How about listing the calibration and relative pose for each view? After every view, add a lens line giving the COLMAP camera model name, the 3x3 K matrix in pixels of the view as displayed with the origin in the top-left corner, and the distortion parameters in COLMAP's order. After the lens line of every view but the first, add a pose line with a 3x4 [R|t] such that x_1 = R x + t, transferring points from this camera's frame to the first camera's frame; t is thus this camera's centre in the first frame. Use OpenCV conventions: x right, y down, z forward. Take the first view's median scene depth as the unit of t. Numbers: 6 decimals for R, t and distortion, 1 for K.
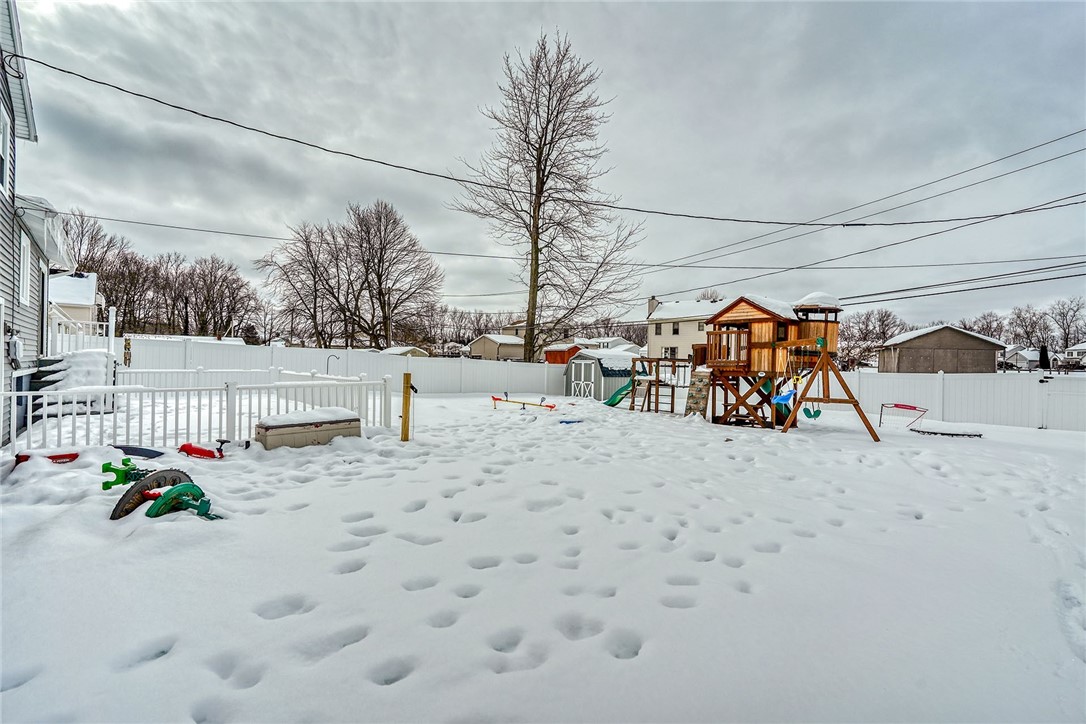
lens RADIAL K [[490.2, 0, 538.0], [0, 490.2, 359.4], [0, 0, 1]] dist [-0.001459, 0.006768]
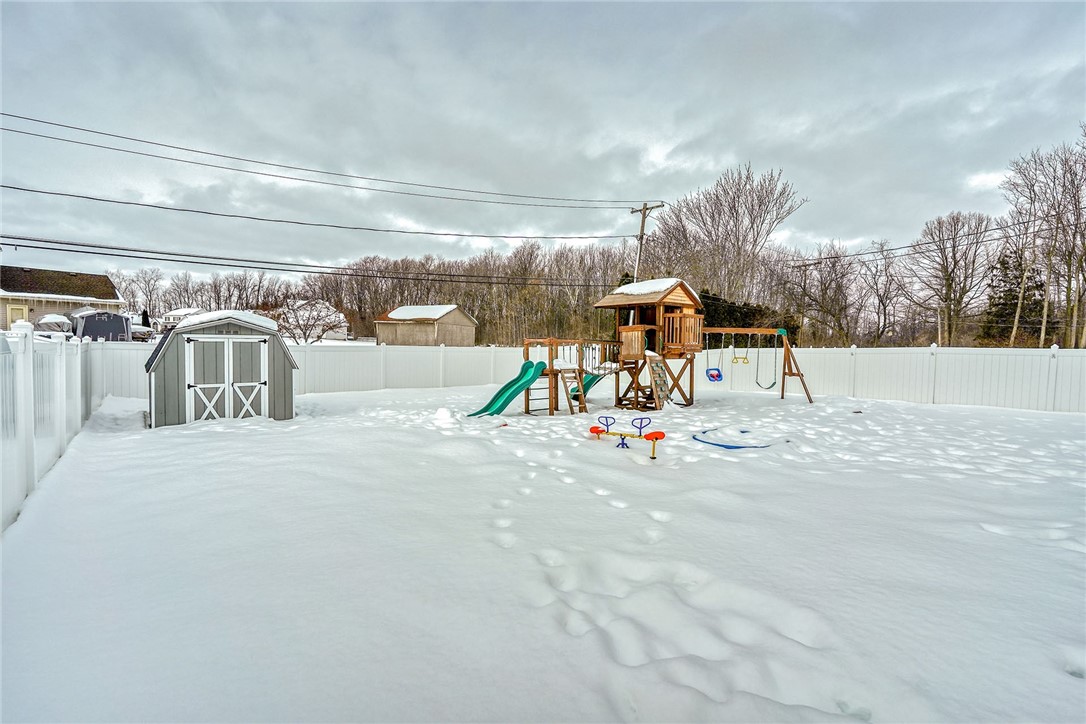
lens RADIAL K [[493.3, 0, 543.0], [0, 493.3, 362.0], [0, 0, 1]] dist [0.009229, -0.000058]
pose [[0.030929, -0.058011, 0.997837, -0.136775], [-0.024597, 0.997968, 0.058781, -0.003015], [-0.999219, -0.026362, 0.029440, 0.278252]]
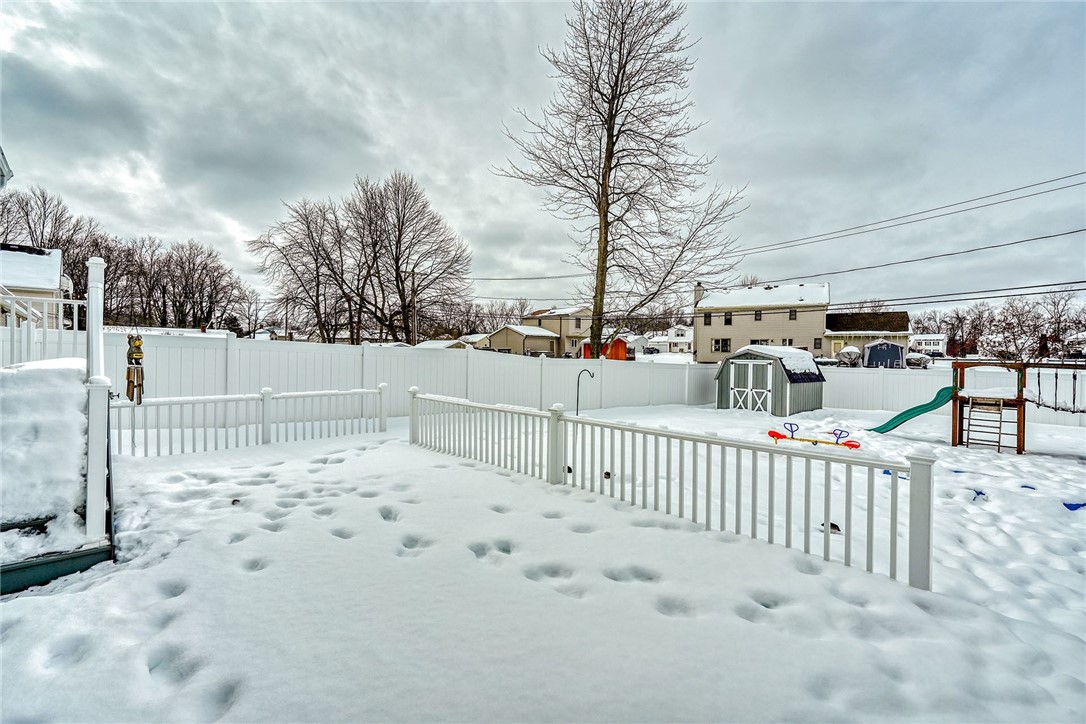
lens RADIAL K [[489.3, 0, 543.0], [0, 489.3, 362.0], [0, 0, 1]] dist [0.001484, 0.000358]
pose [[0.999129, -0.005644, 0.041348, -0.098650], [0.004667, 0.999708, 0.023700, -0.005620], [-0.041469, -0.023486, 0.998864, 0.111106]]
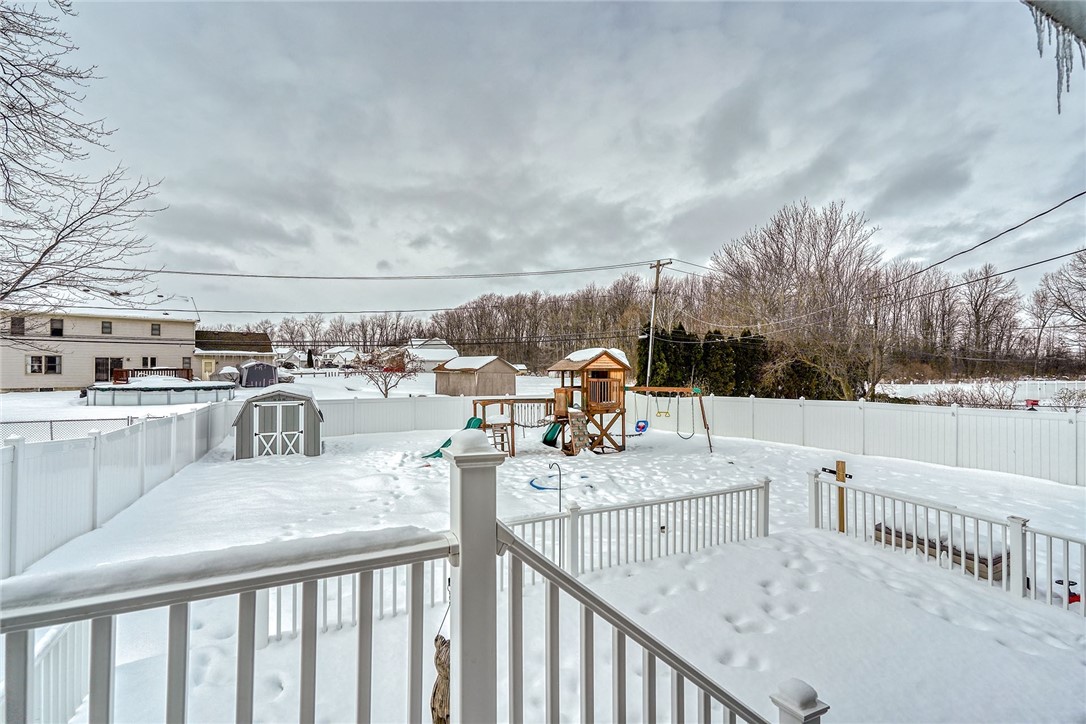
lens RADIAL K [[500.4, 0, 538.2], [0, 500.4, 365.0], [0, 0, 1]] dist [-0.006841, 0.006766]
pose [[0.281825, -0.011998, 0.959391, -0.190229], [-0.003104, 0.999905, 0.013416, -0.023944], [-0.959461, -0.006759, 0.281761, 0.178716]]
